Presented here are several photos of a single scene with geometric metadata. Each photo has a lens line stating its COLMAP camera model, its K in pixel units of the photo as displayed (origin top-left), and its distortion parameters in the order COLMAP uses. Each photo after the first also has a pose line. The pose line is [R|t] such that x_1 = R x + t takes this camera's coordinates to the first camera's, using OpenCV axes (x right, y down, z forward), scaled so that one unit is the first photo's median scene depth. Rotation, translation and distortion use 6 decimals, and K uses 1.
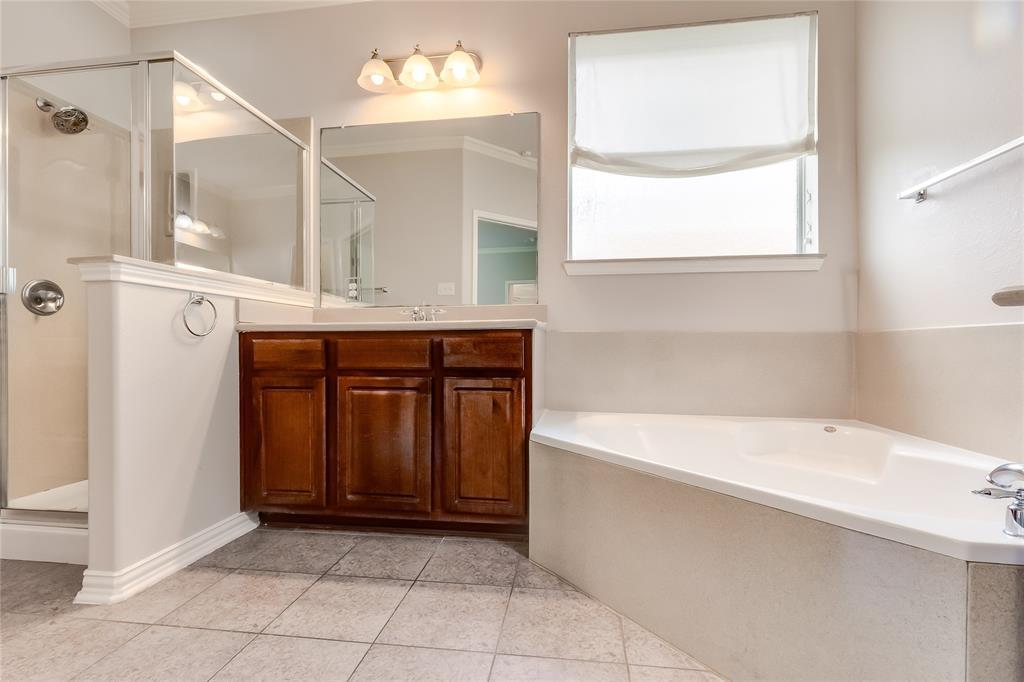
lens RADIAL K [[462.6, 0, 509.6], [0, 462.6, 337.8], [0, 0, 1]] dist [0.002012, 0.000213]
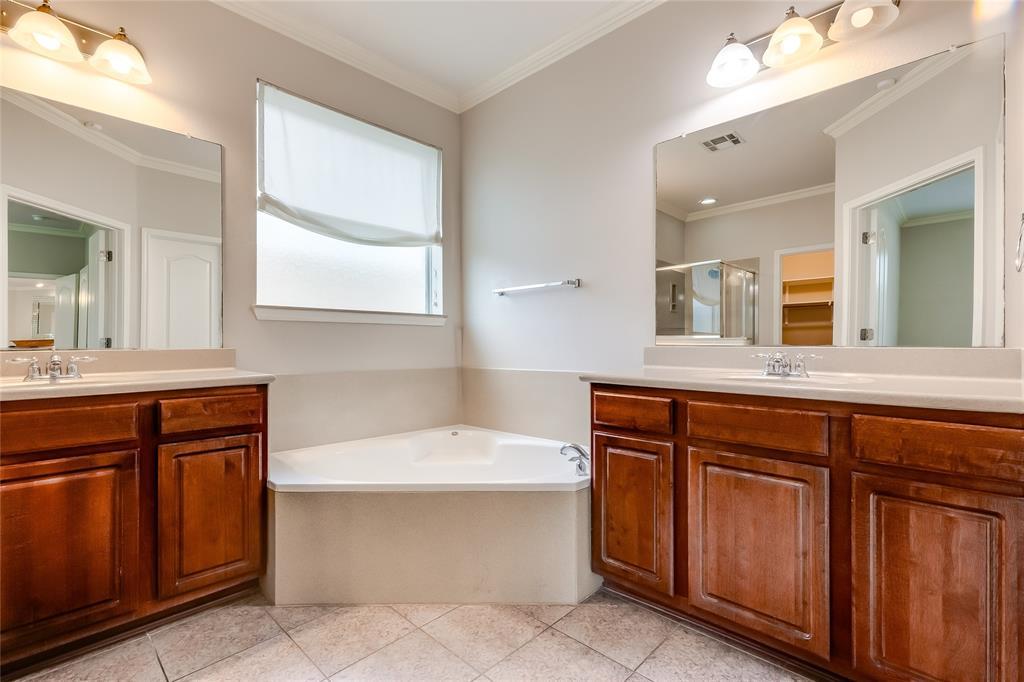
lens RADIAL K [[462.6, 0, 509.5], [0, 462.6, 338.2], [0, 0, 1]] dist [0.002012, 0.000213]
pose [[0.588914, 0.007095, 0.808165, -0.455113], [-0.003417, 0.999974, -0.006290, -0.112487], [-0.808189, 0.000943, 0.588923, -0.043611]]
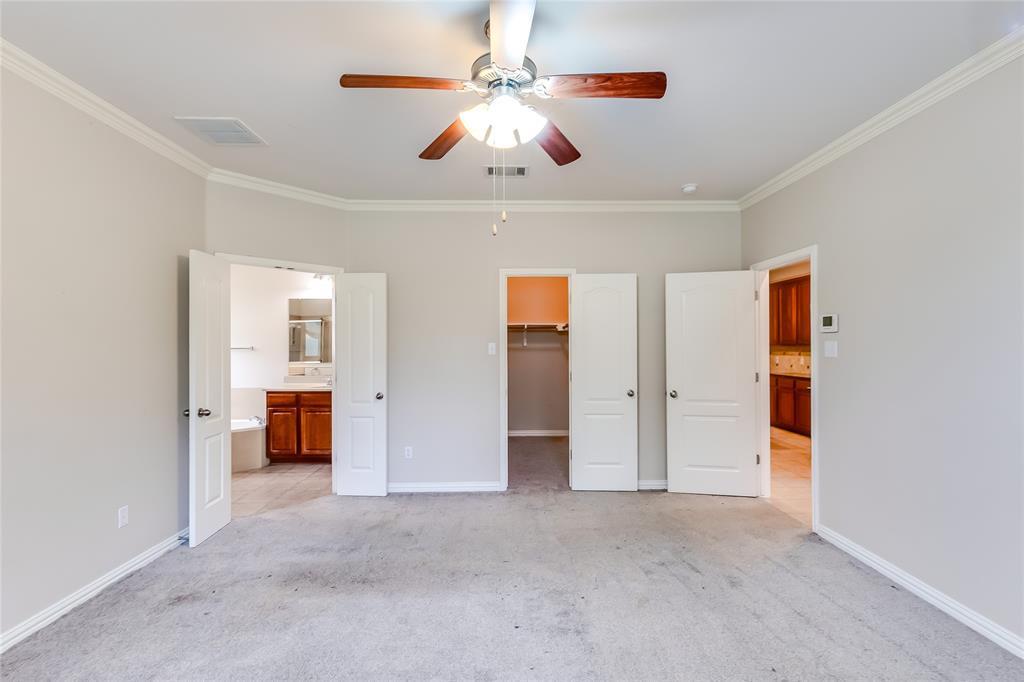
lens RADIAL K [[462.6, 0, 511.0], [0, 462.6, 344.0], [0, 0, 1]] dist [0.002012, 0.000213]
pose [[-0.161063, 0.006863, 0.986920, -2.618374], [-0.004446, 0.999961, -0.007679, -0.300552], [-0.986934, -0.005625, -0.161026, -0.626953]]
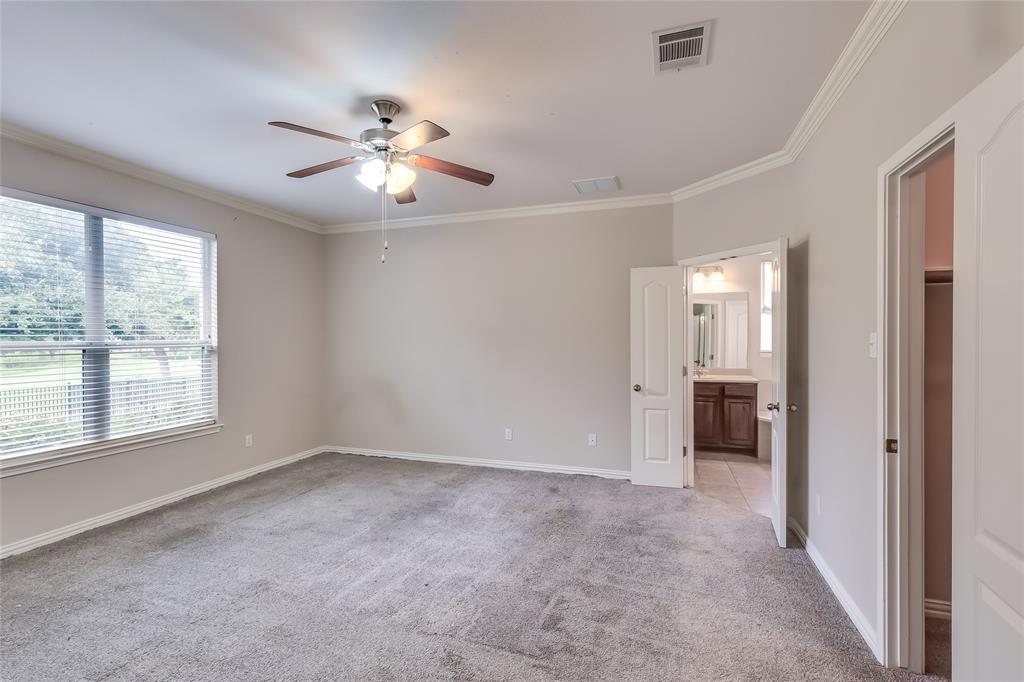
lens RADIAL K [[462.6, 0, 518.9], [0, 462.6, 342.5], [0, 0, 1]] dist [0.002012, 0.000213]
pose [[0.985963, 0.005048, -0.166887, -0.942194], [-0.002627, 0.999888, 0.014724, -0.312323], [0.166943, -0.014079, 0.985866, -2.131809]]
